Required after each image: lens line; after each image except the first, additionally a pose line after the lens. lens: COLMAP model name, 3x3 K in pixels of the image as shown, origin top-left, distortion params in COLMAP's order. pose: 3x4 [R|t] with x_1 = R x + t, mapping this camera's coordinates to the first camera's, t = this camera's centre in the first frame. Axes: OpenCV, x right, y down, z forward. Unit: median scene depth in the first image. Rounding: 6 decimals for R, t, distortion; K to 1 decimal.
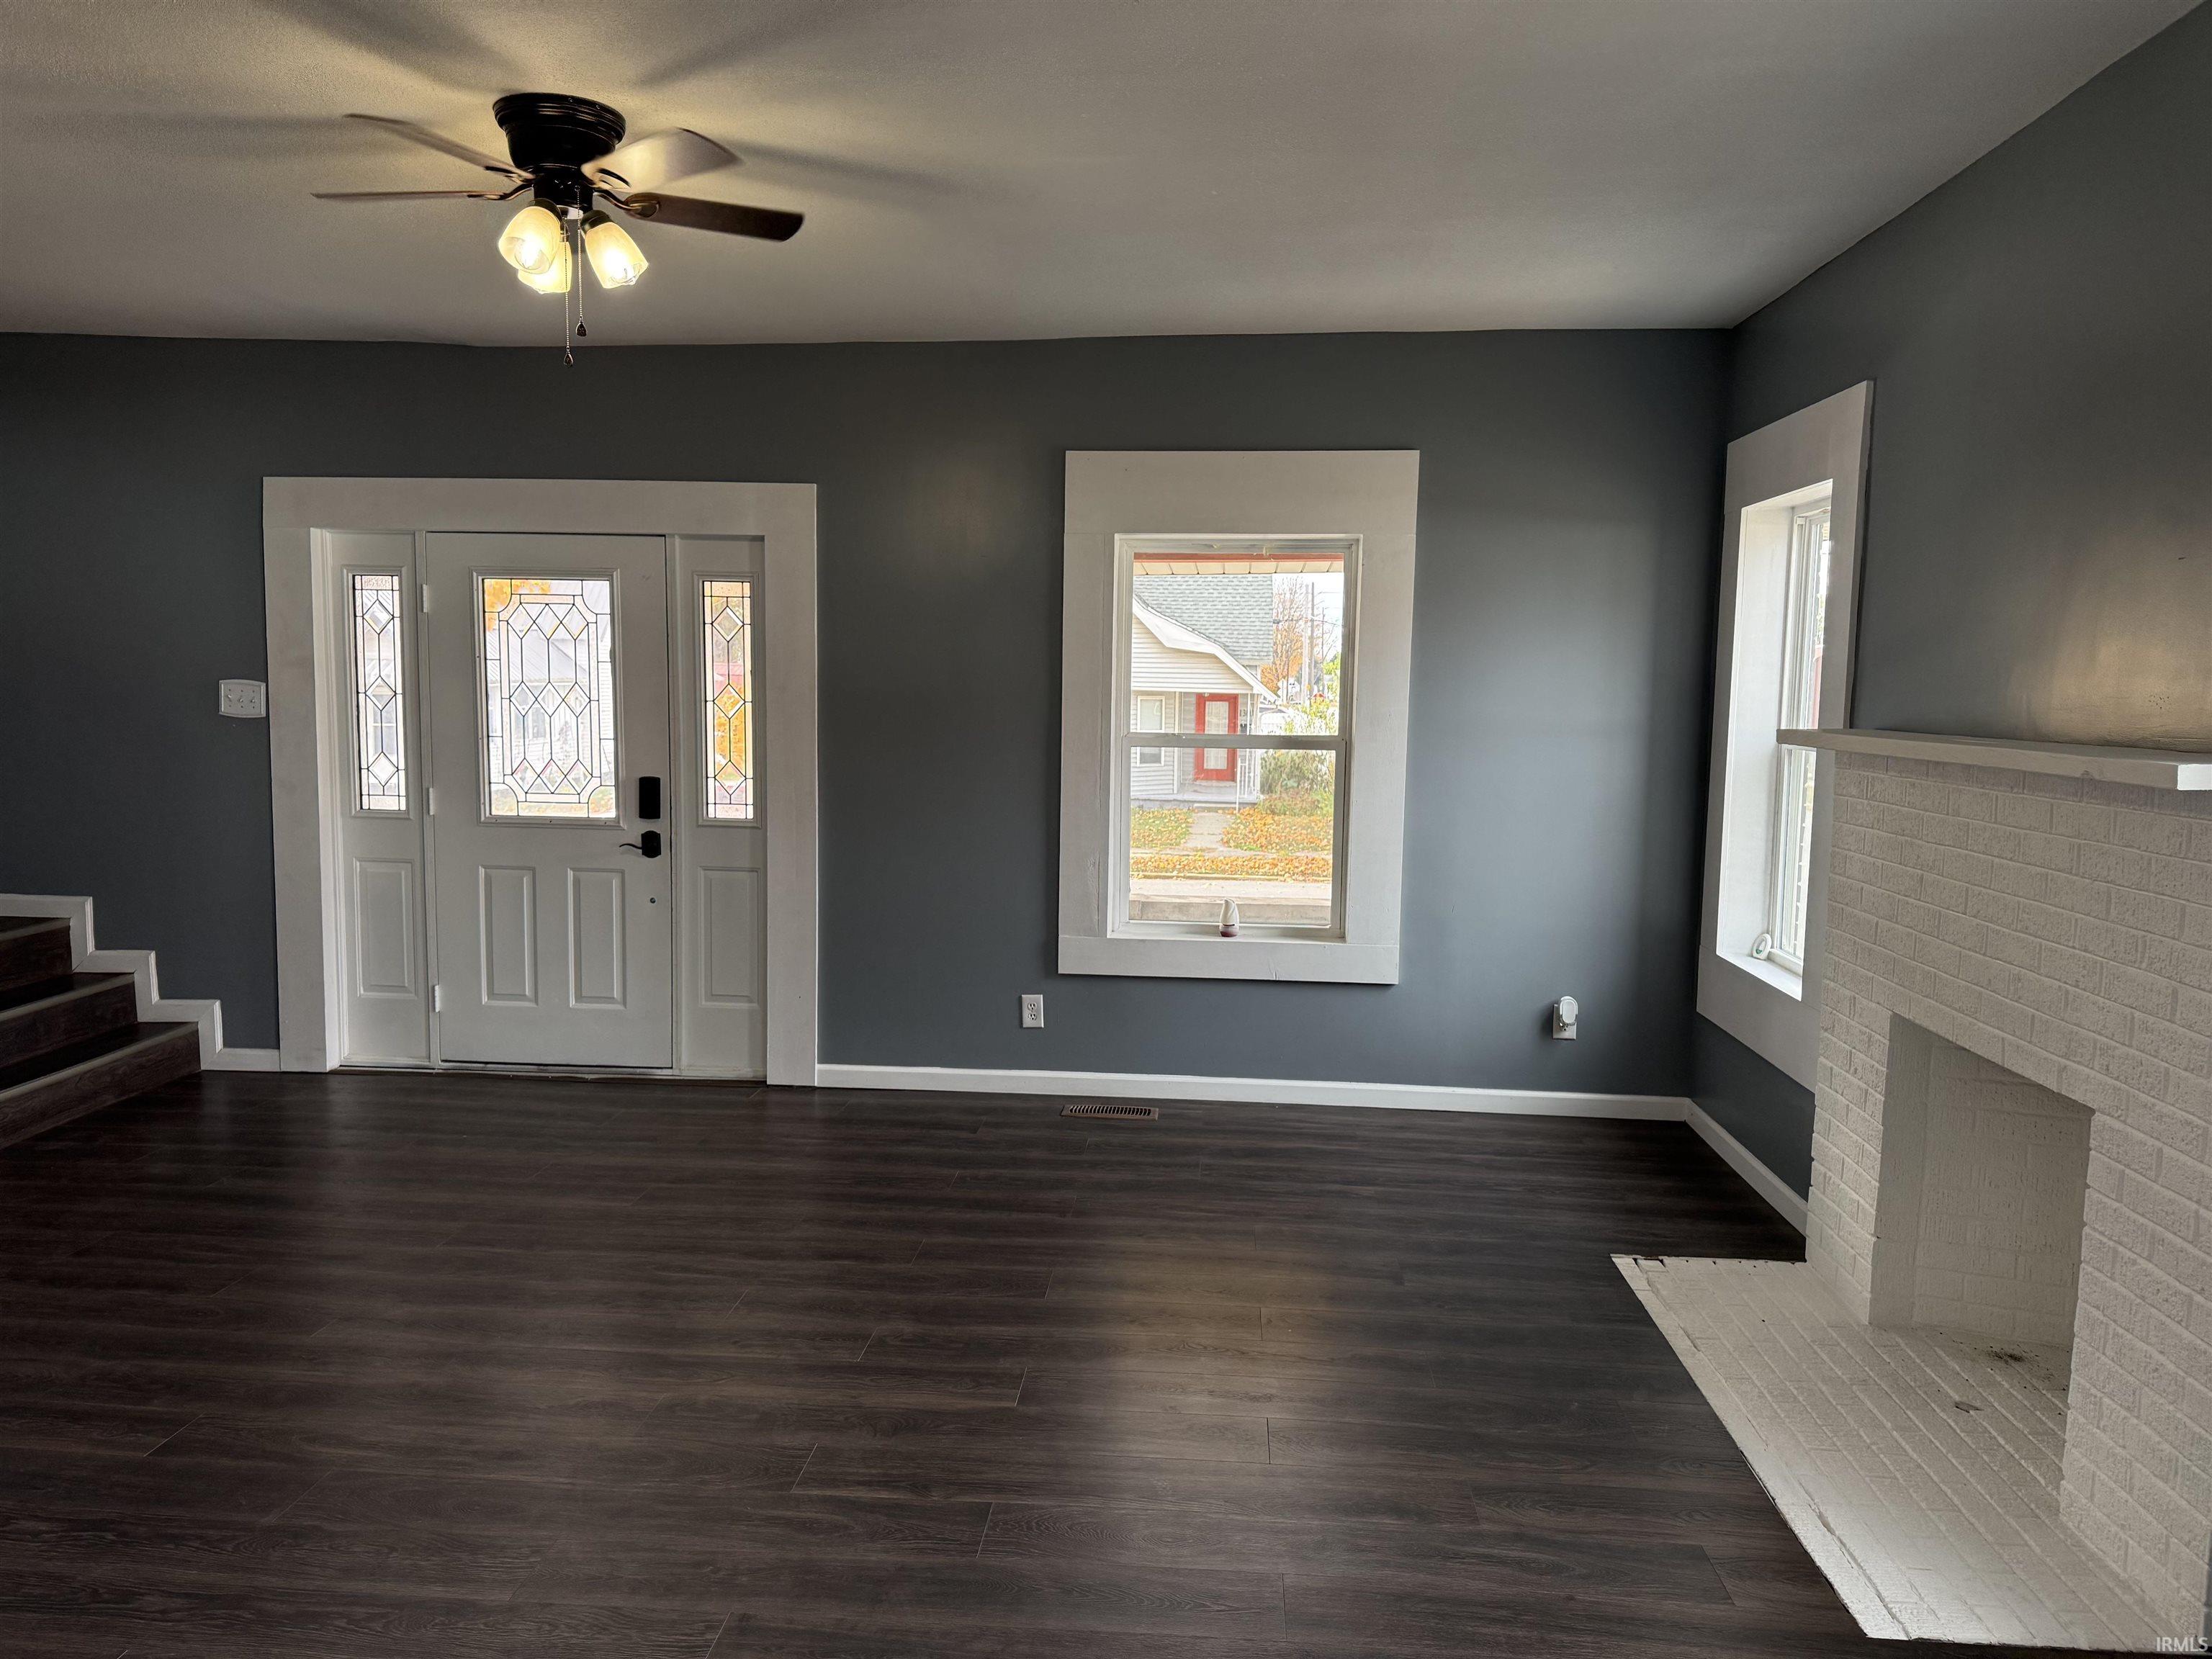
lens RADIAL K [[1581.8, 0, 1106.0], [0, 1581.8, 829.5], [0, 0, 1]] dist [0.145647, -0.229983]
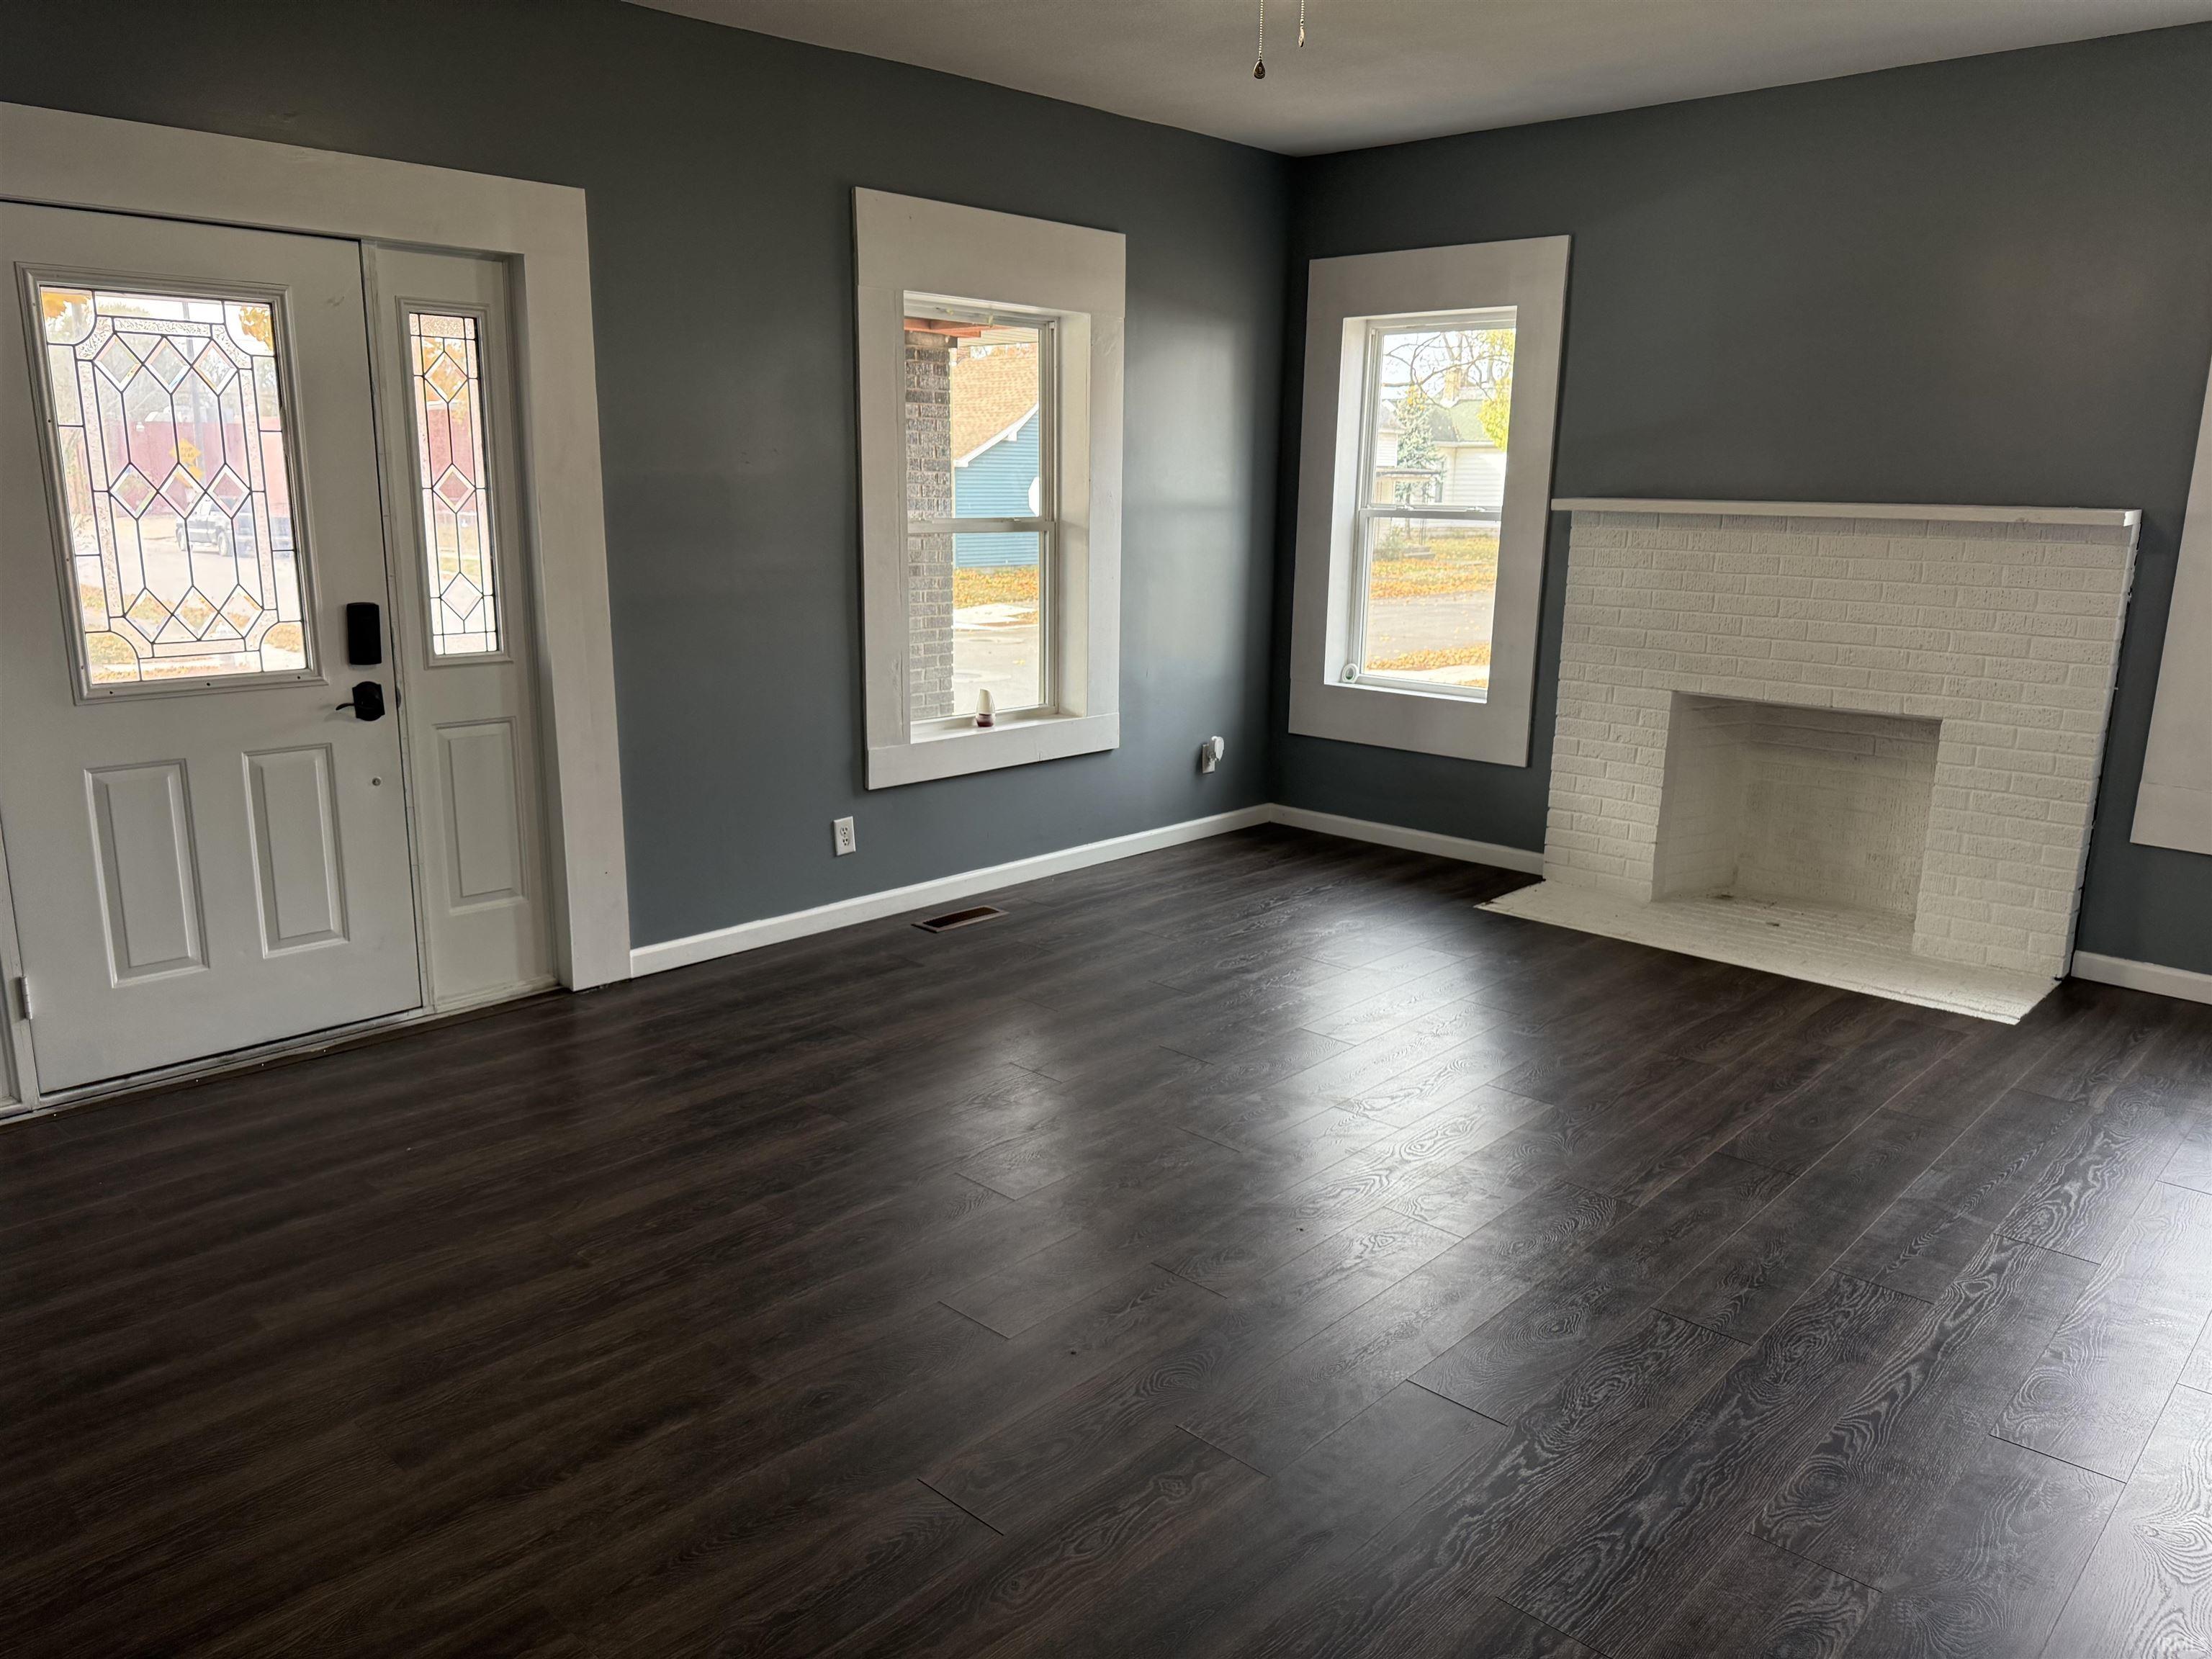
lens RADIAL K [[1581.8, 0, 1106.0], [0, 1581.8, 829.5], [0, 0, 1]] dist [0.145647, -0.229983]
pose [[0.617604, -0.179624, 0.765703, -0.645595], [0.071917, 0.982390, 0.172449, -0.034634], [-0.783195, -0.051438, 0.619645, 0.319458]]
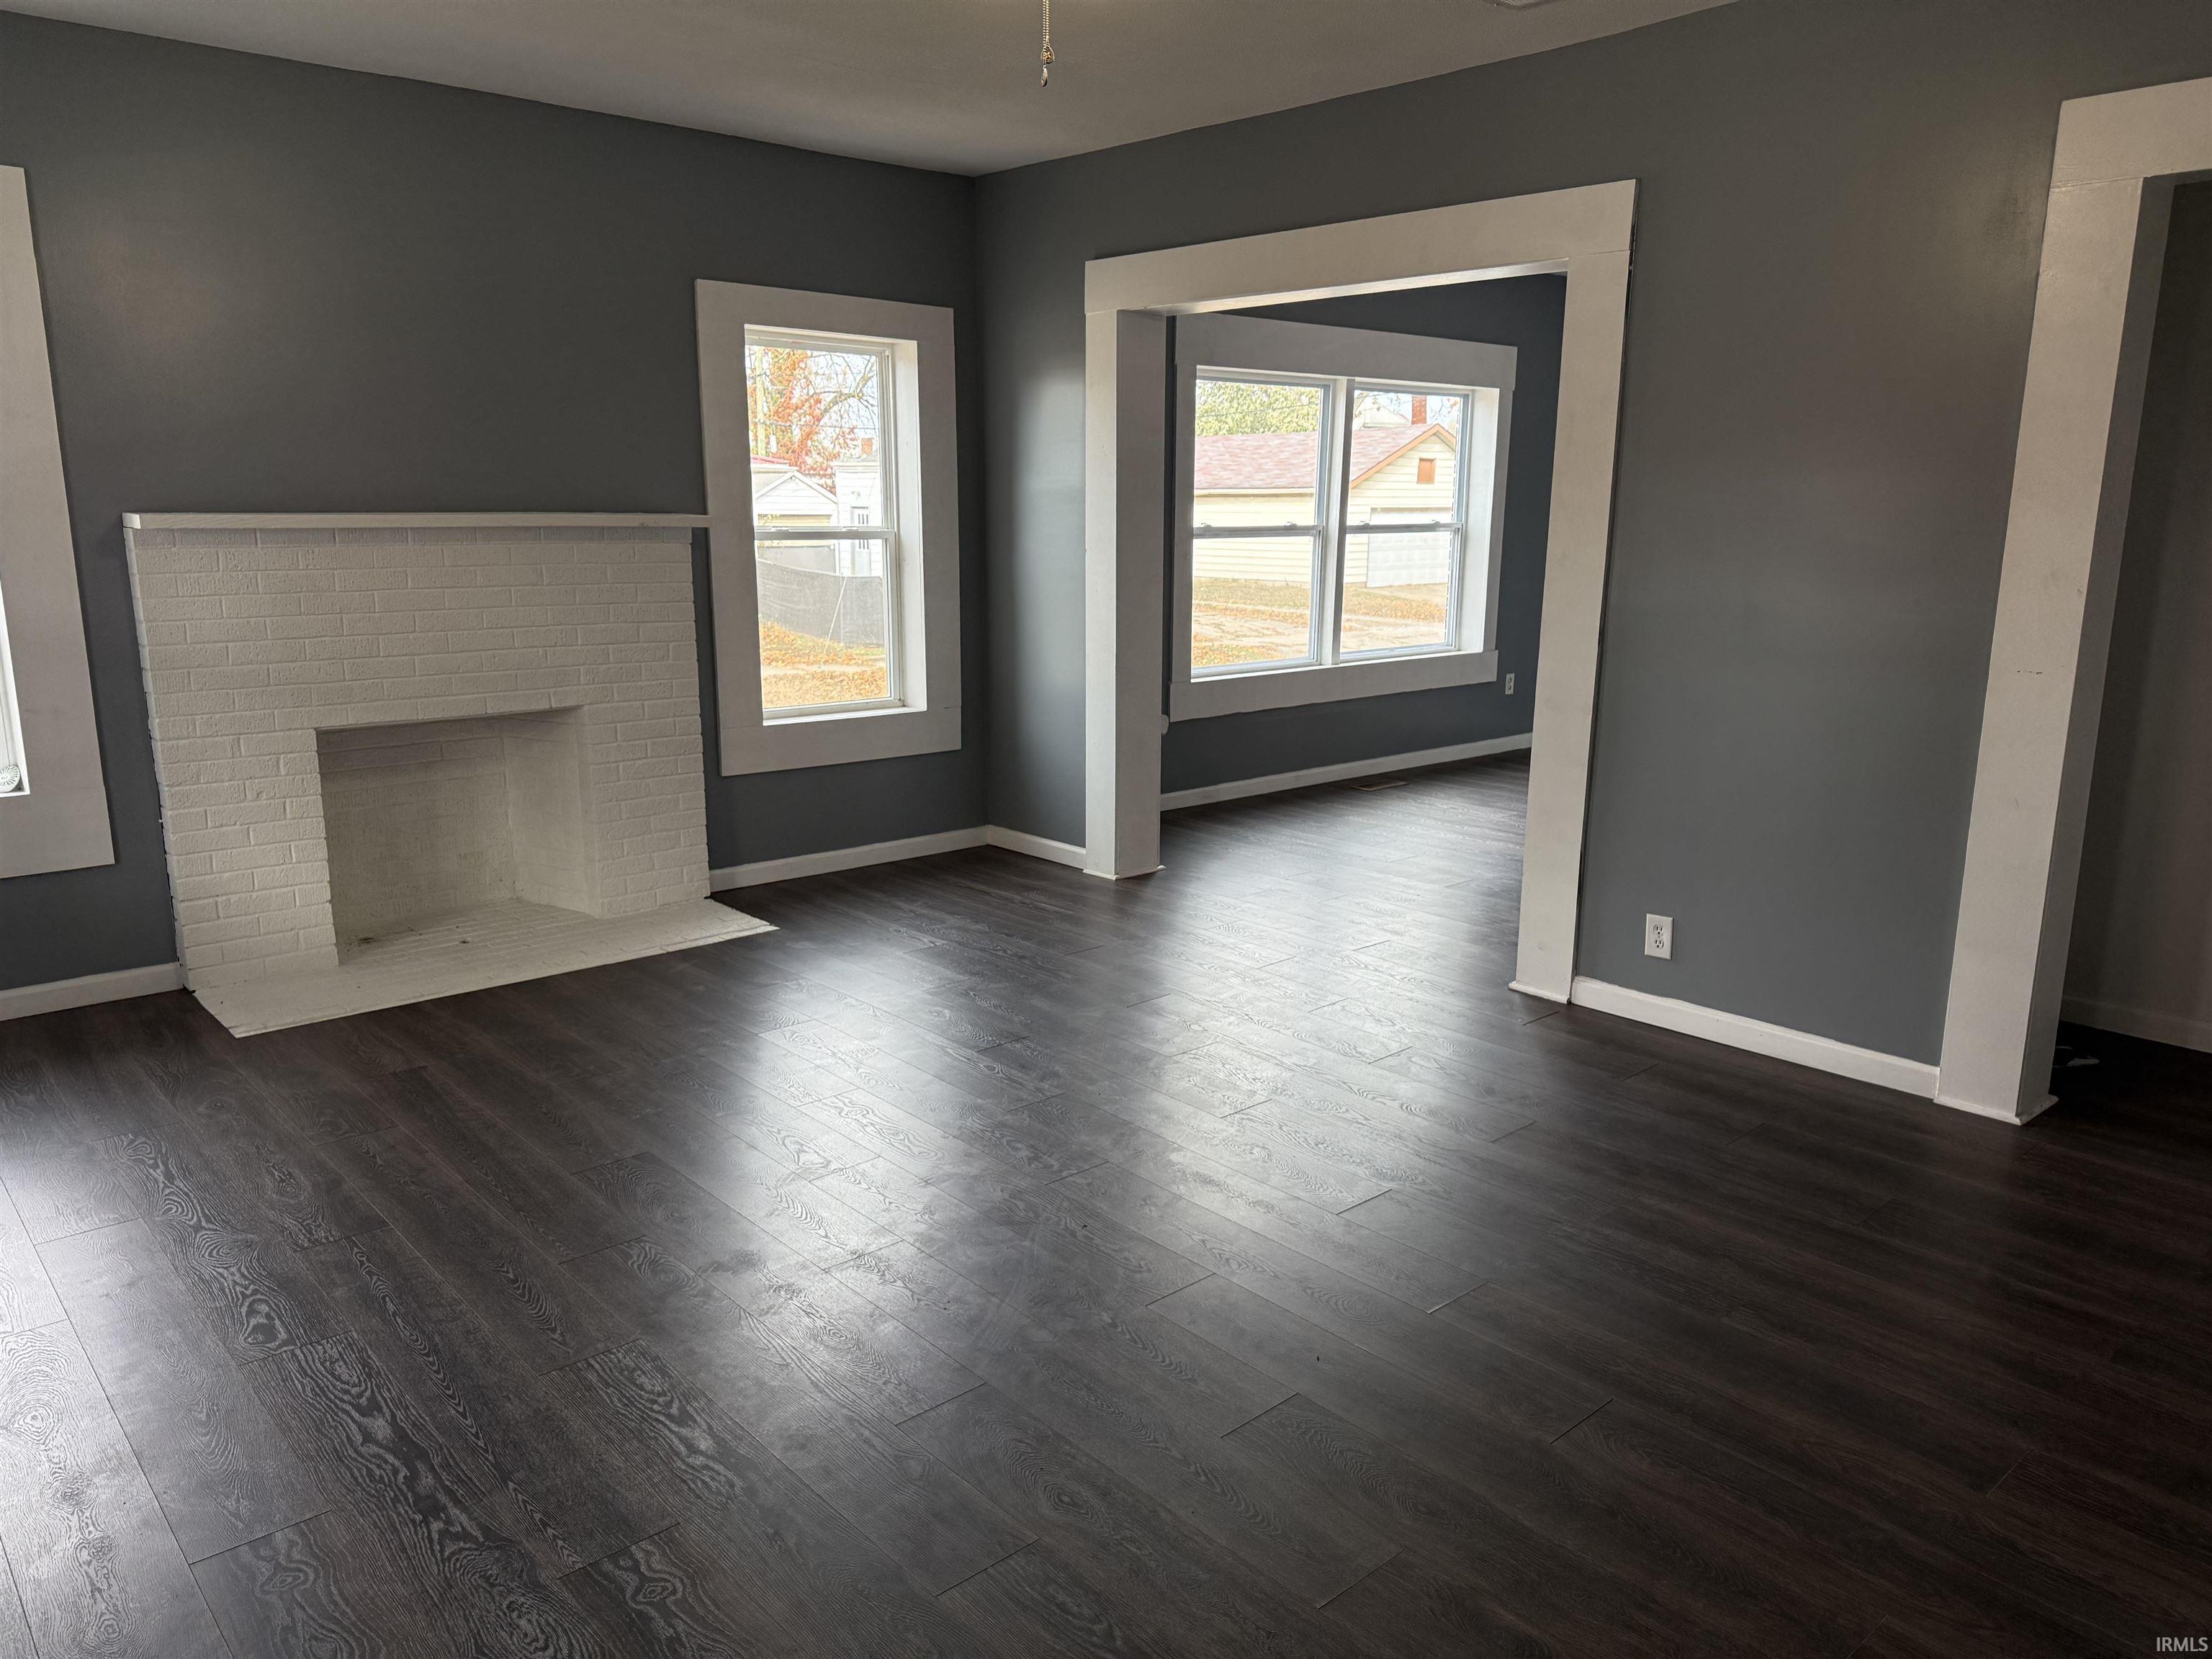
lens RADIAL K [[1581.8, 0, 1106.0], [0, 1581.8, 829.5], [0, 0, 1]] dist [0.145647, -0.229983]
pose [[-0.727250, -0.161317, 0.667146, -0.565051], [0.050146, 0.956903, 0.286044, -0.097711], [-0.684538, 0.241480, -0.687819, 0.970240]]
